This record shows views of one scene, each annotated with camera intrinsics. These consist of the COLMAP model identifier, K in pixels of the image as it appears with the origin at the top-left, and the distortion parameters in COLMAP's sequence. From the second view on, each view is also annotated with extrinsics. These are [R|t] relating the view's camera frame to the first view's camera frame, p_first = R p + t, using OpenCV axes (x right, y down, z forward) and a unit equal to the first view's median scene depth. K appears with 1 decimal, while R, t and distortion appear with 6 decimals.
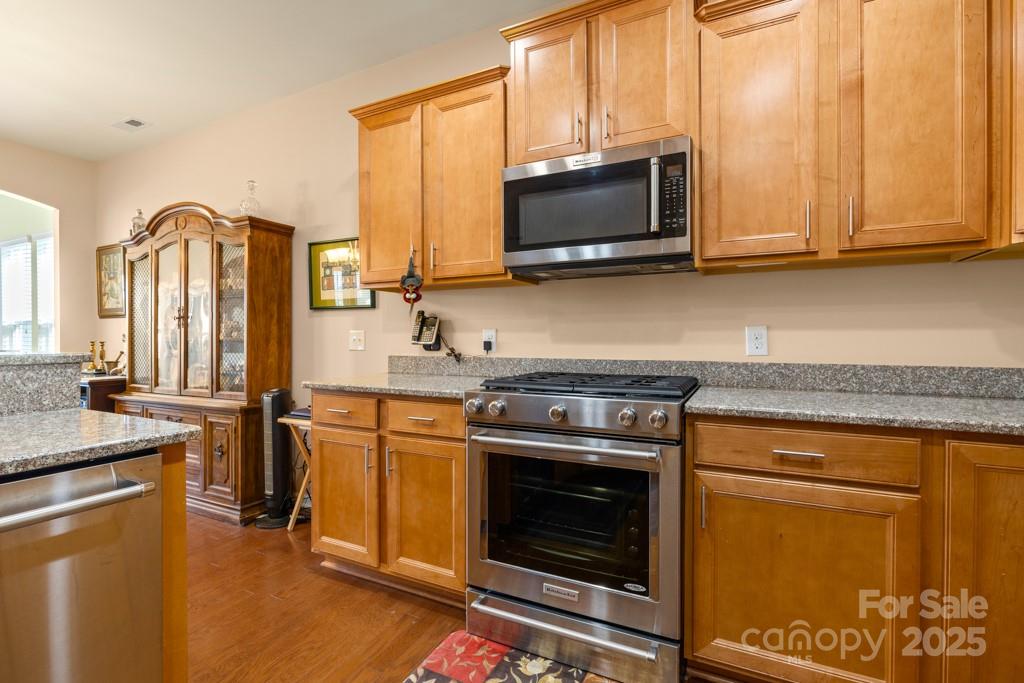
lens RADIAL K [[484.4, 0, 510.9], [0, 484.4, 337.5], [0, 0, 1]] dist [-0.002764, -0.000189]
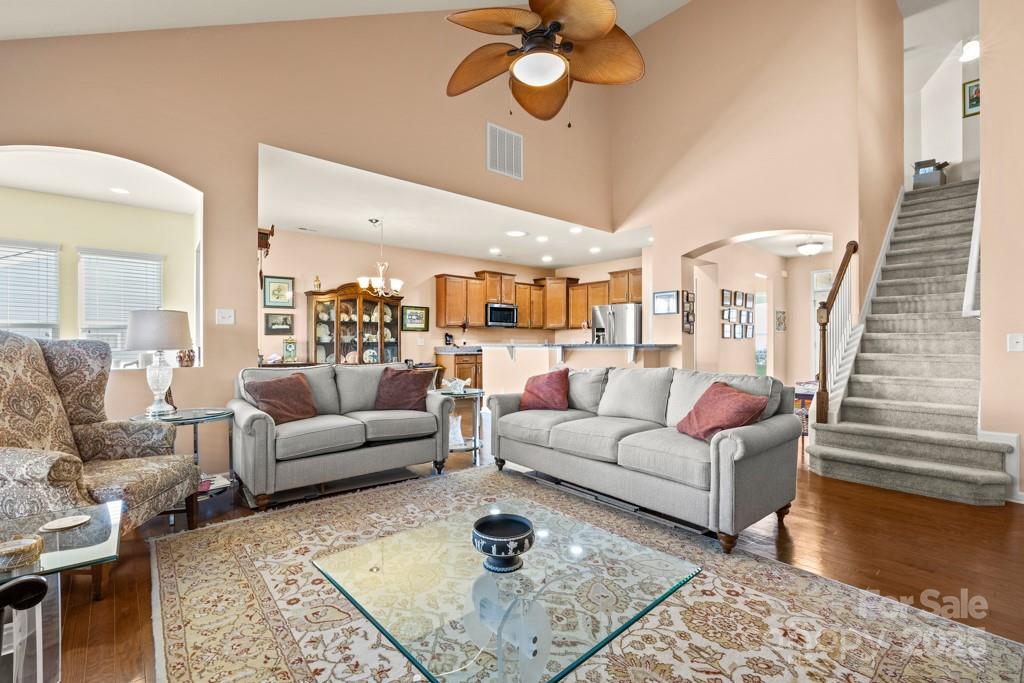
lens RADIAL K [[449.6, 0, 512.7], [0, 449.6, 341.9], [0, 0, 1]] dist [-0.000135, -0.000145]
pose [[0.348118, 0.004750, 0.937439, -3.330223], [0.007122, 0.999945, -0.007711, 0.037526], [-0.937424, 0.009361, 0.348065, -0.568725]]
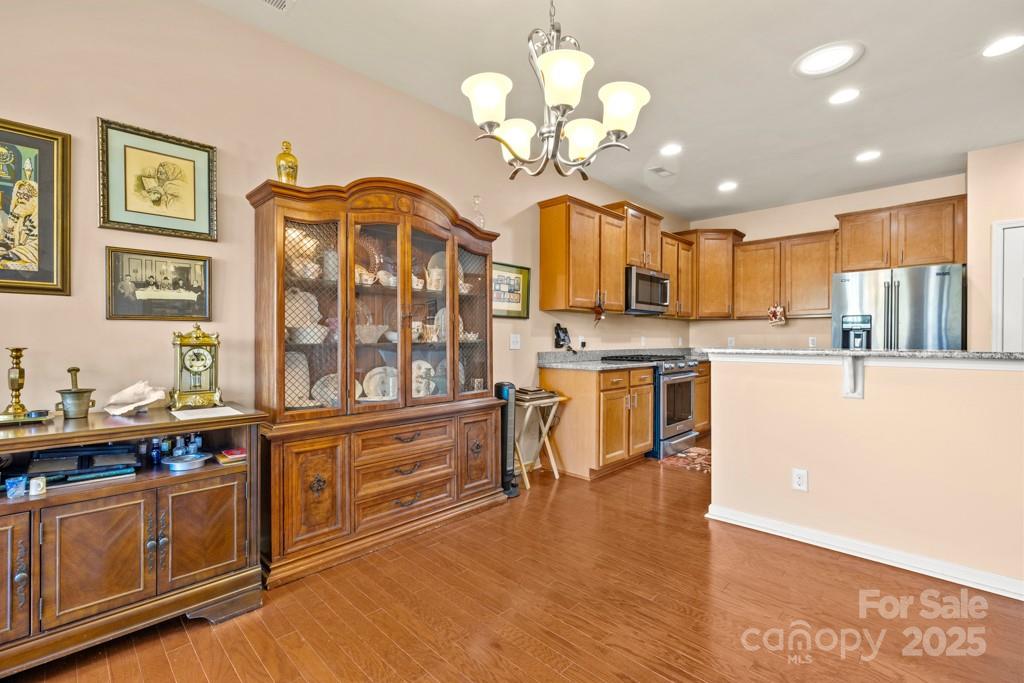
lens RADIAL K [[449.6, 0, 511.9], [0, 449.6, 342.2], [0, 0, 1]] dist [-0.000135, -0.000145]
pose [[0.287647, -0.002491, 0.957733, -1.902294], [0.000483, 0.999997, 0.002456, 0.004108], [-0.957736, -0.000243, 0.287647, 0.816518]]
